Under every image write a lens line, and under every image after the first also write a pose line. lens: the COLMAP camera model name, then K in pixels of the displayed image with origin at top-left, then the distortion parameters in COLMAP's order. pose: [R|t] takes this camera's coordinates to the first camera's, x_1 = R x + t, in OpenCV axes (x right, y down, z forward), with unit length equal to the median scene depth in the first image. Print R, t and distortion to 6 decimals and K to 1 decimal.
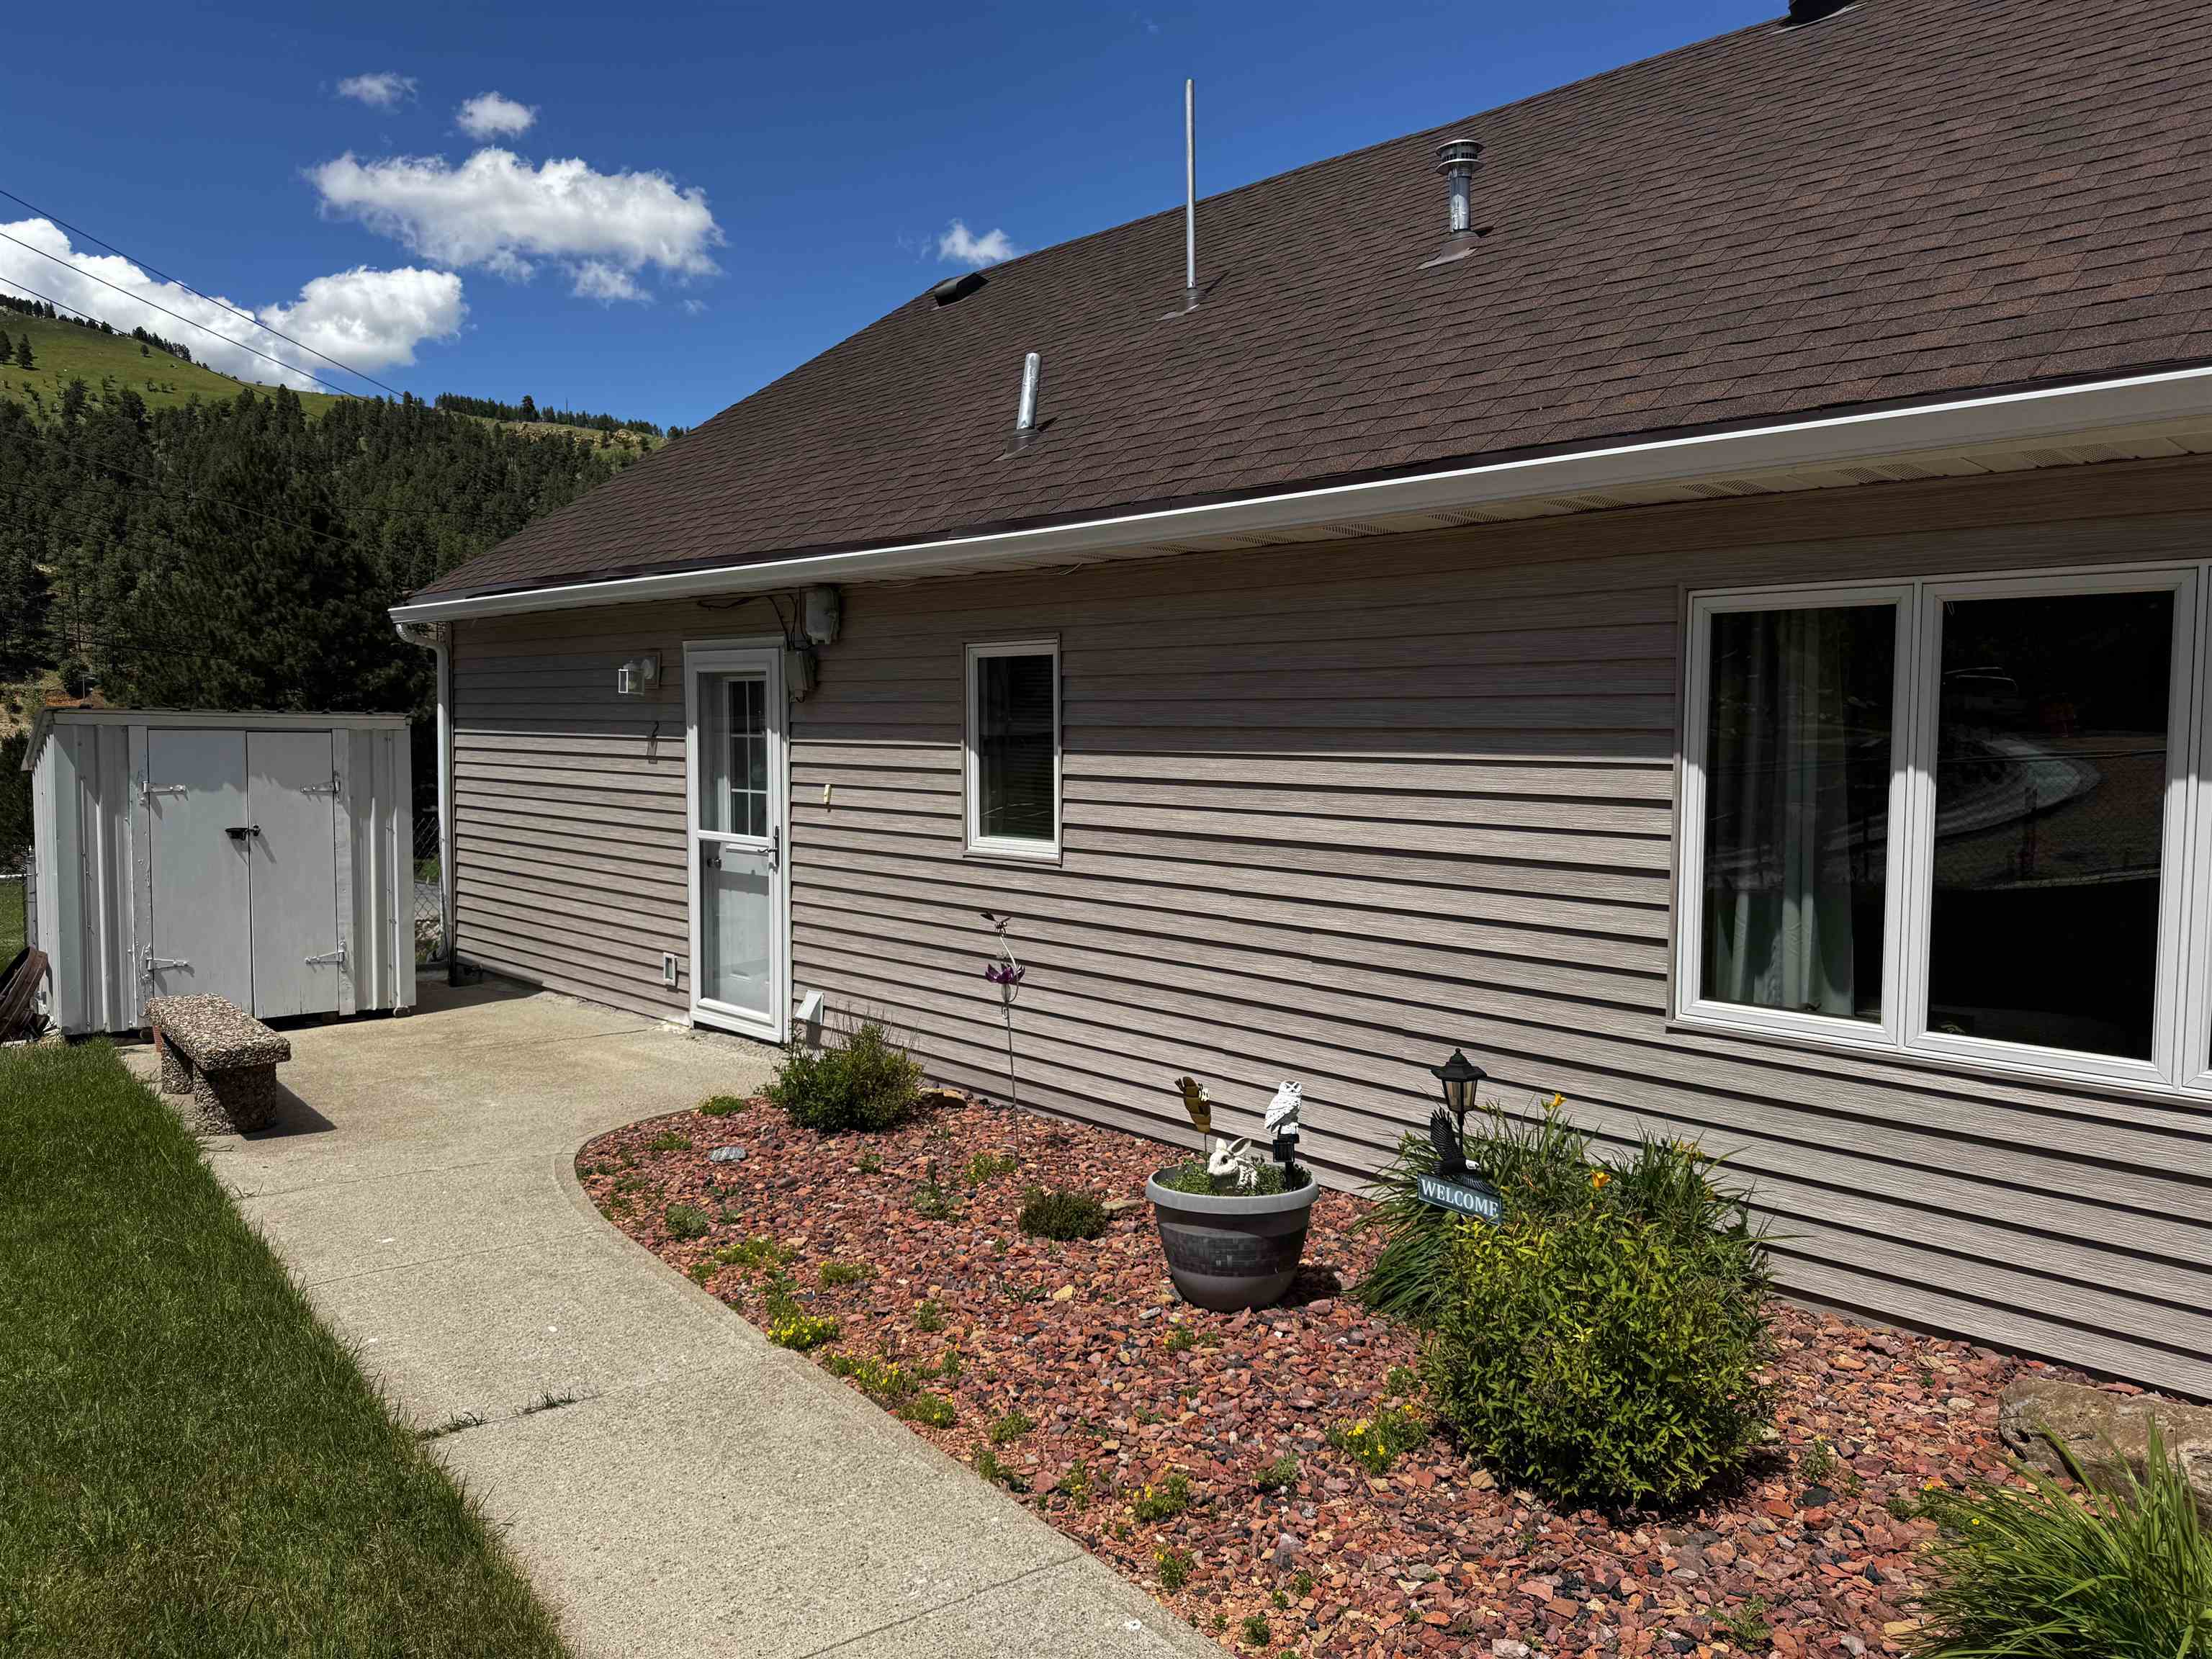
lens RADIAL K [[1567.3, 0, 1099.4], [0, 1567.3, 821.4], [0, 0, 1]] dist [0.029123, -0.009620]
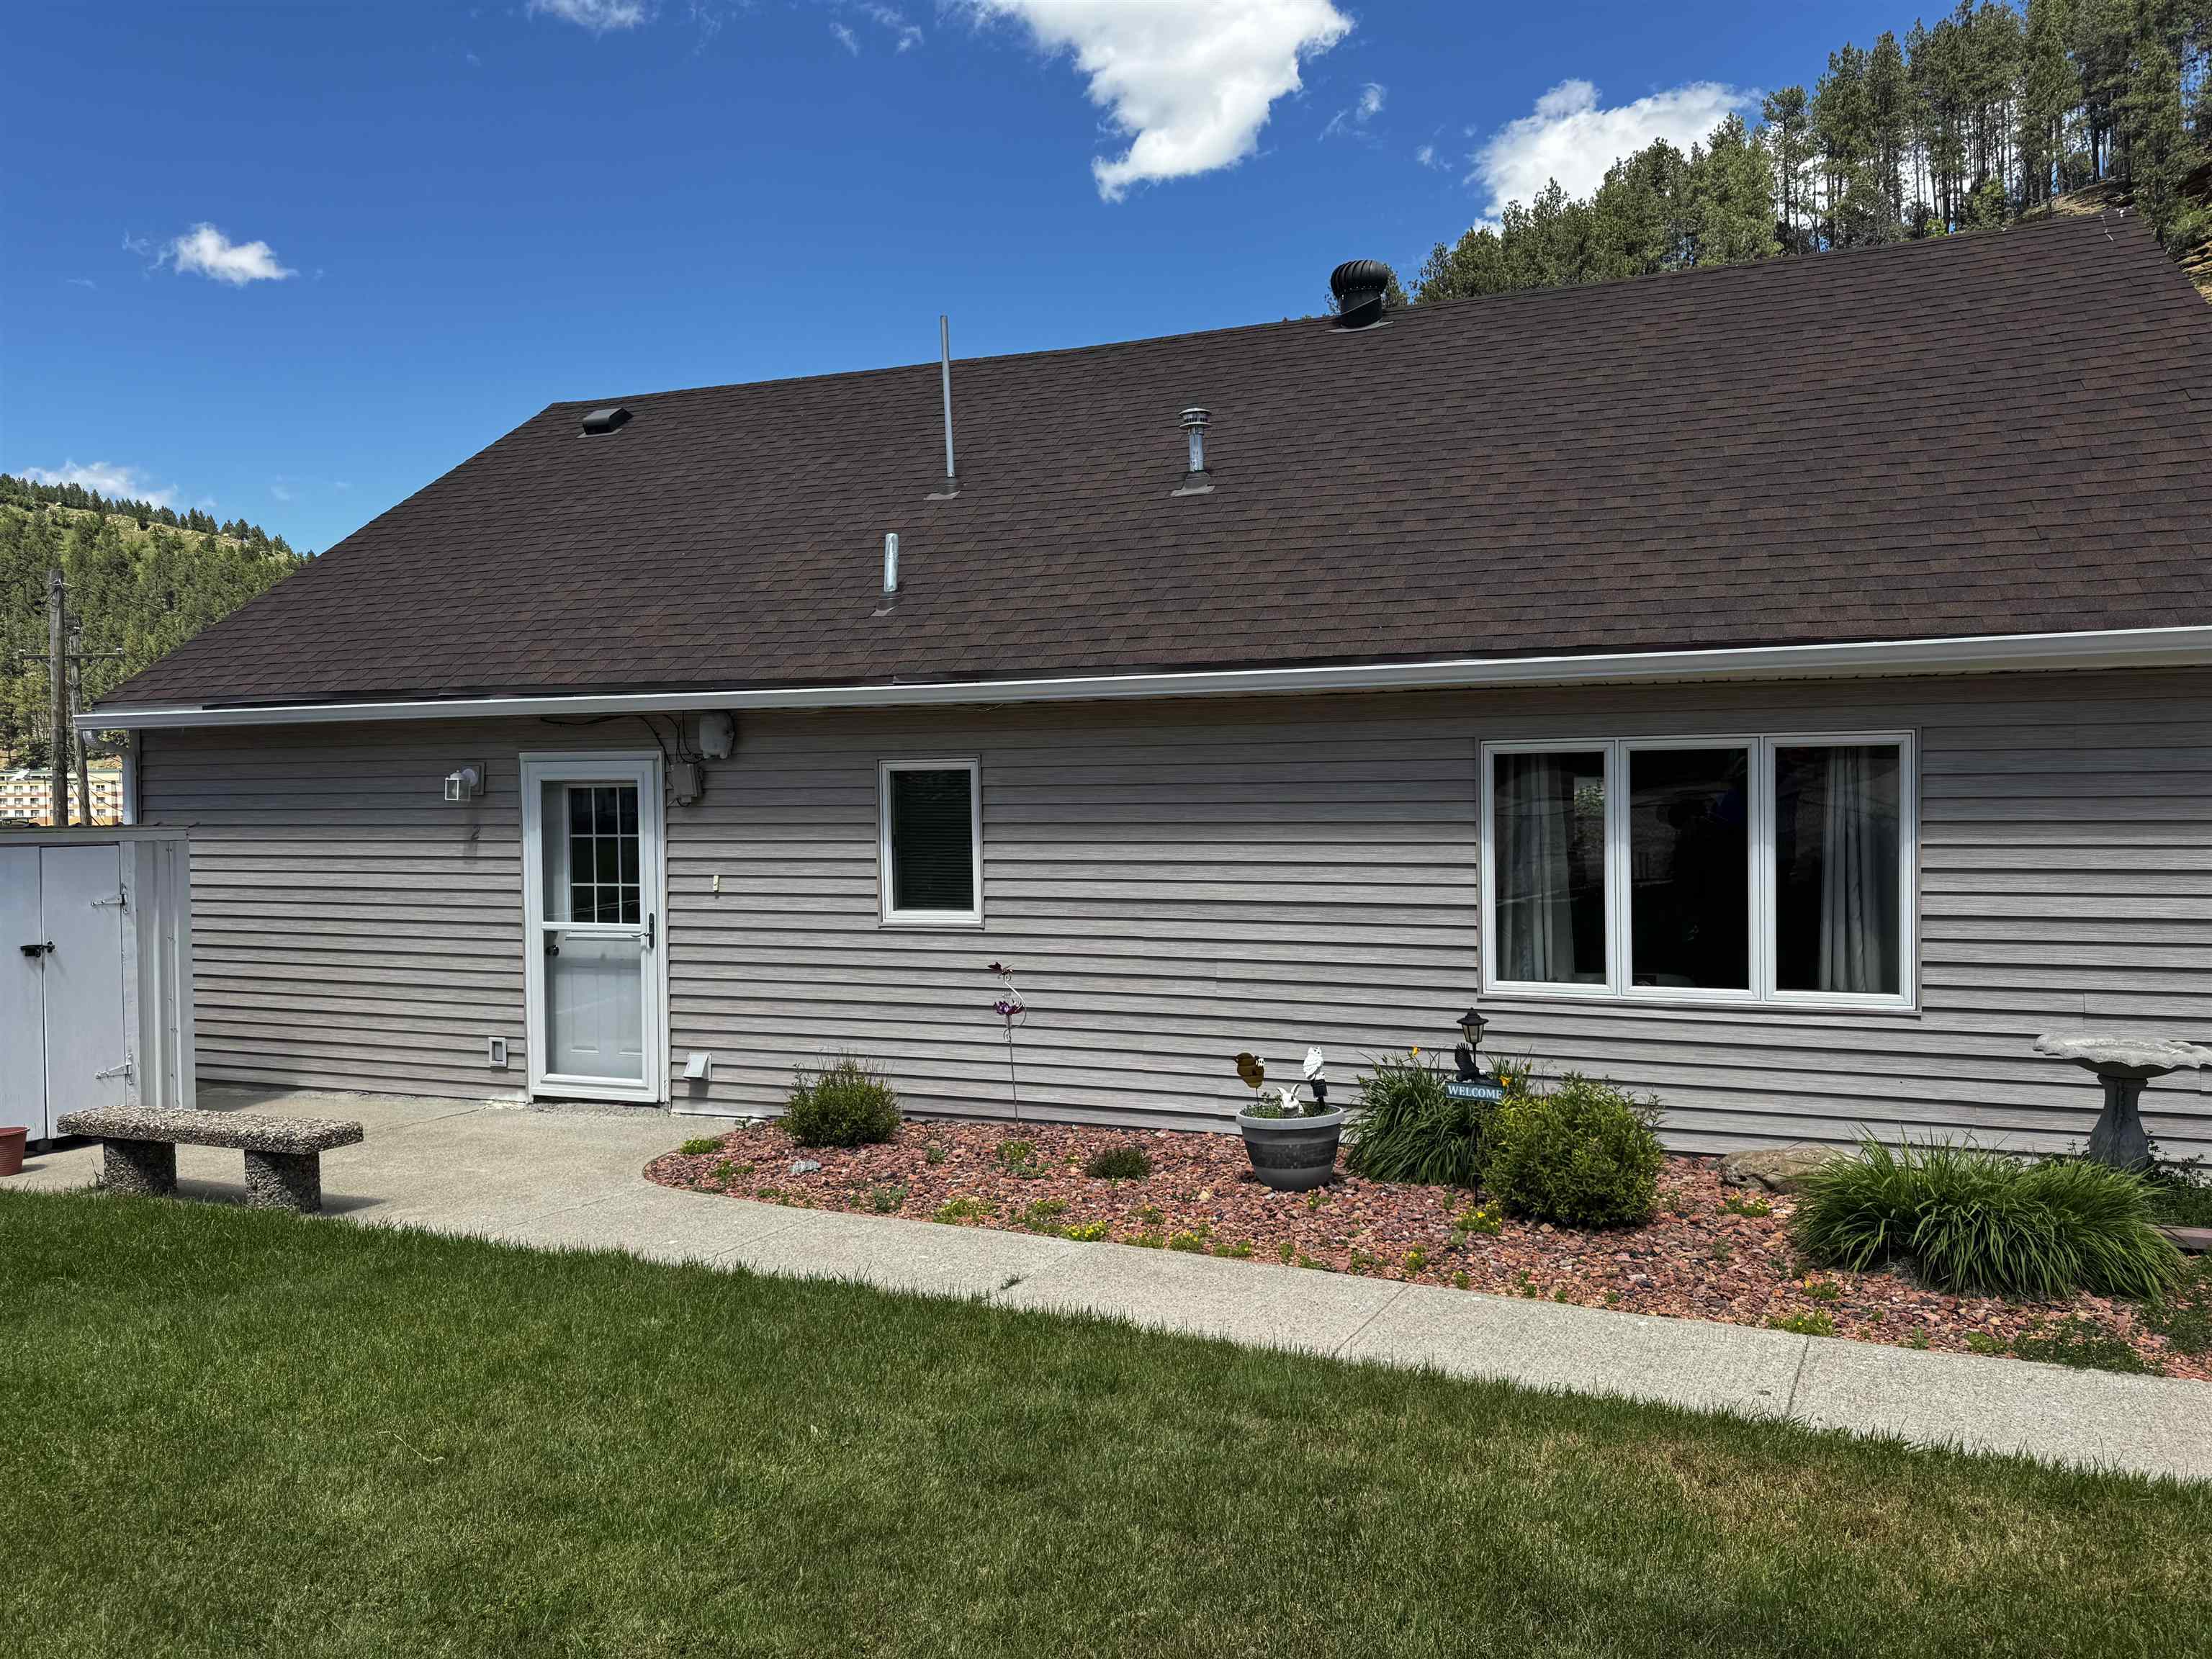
lens RADIAL K [[1552.8, 0, 1105.1], [0, 1552.8, 802.7], [0, 0, 1]] dist [0.072951, -0.002409]
pose [[0.902500, -0.015683, 0.430404, -0.379633], [0.041811, 0.997807, -0.051313, -0.004929], [-0.428655, 0.064306, 0.901177, -0.180660]]
